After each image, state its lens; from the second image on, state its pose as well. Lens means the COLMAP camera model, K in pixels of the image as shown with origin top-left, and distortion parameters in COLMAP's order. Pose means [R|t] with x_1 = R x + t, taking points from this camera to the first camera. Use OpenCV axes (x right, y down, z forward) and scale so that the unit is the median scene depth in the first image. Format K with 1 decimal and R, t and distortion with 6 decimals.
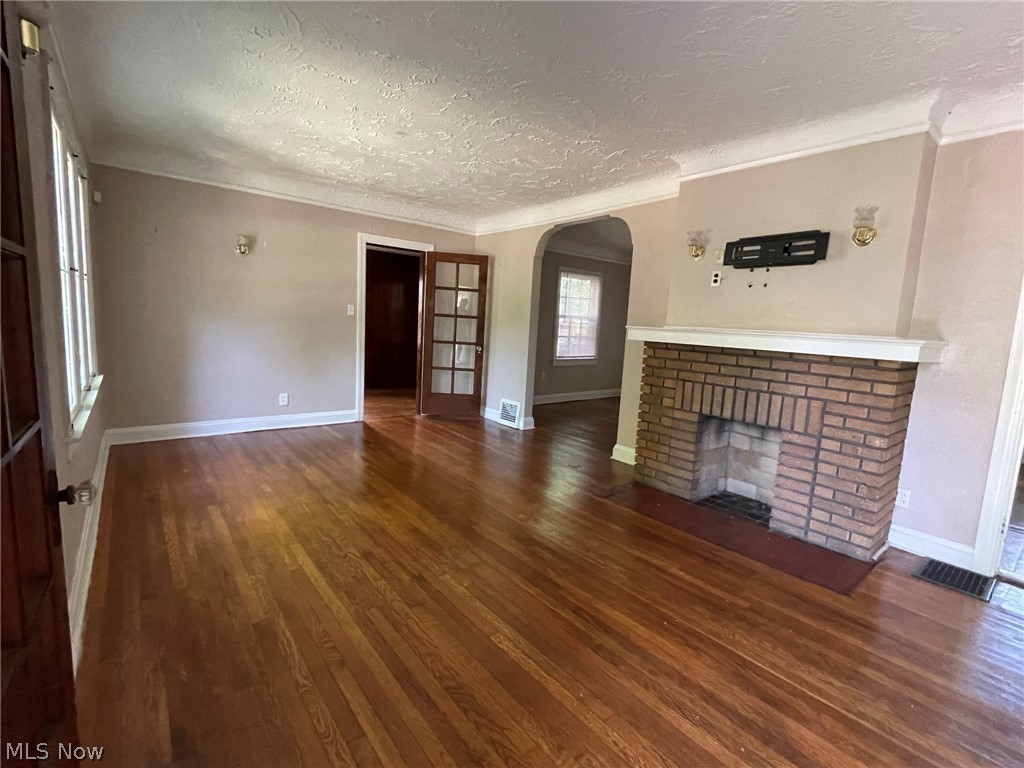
lens RADIAL K [[482.2, 0, 511.7], [0, 482.2, 383.2], [0, 0, 1]] dist [-0.003771, -0.000138]
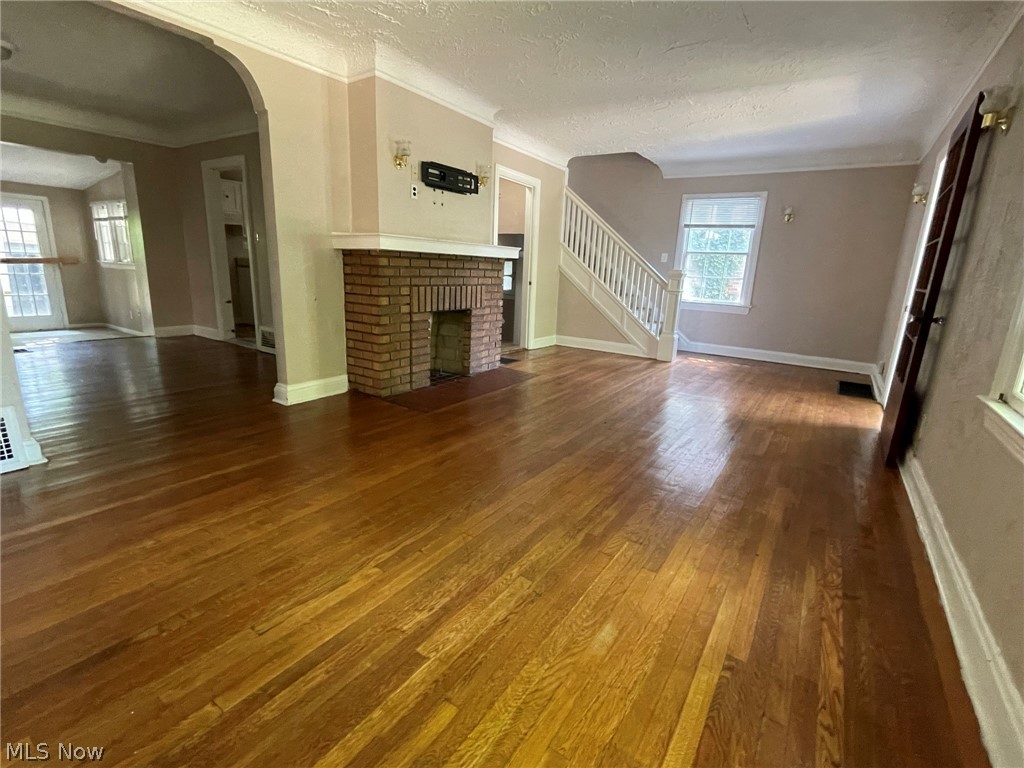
lens RADIAL K [[482.2, 0, 508.1], [0, 482.2, 386.1], [0, 0, 1]] dist [-0.003771, -0.000138]
pose [[-0.299960, -0.294857, 0.907240, -0.824719], [0.062930, 0.942845, 0.327235, -0.145777], [-0.951874, 0.155250, -0.264260, 1.186156]]
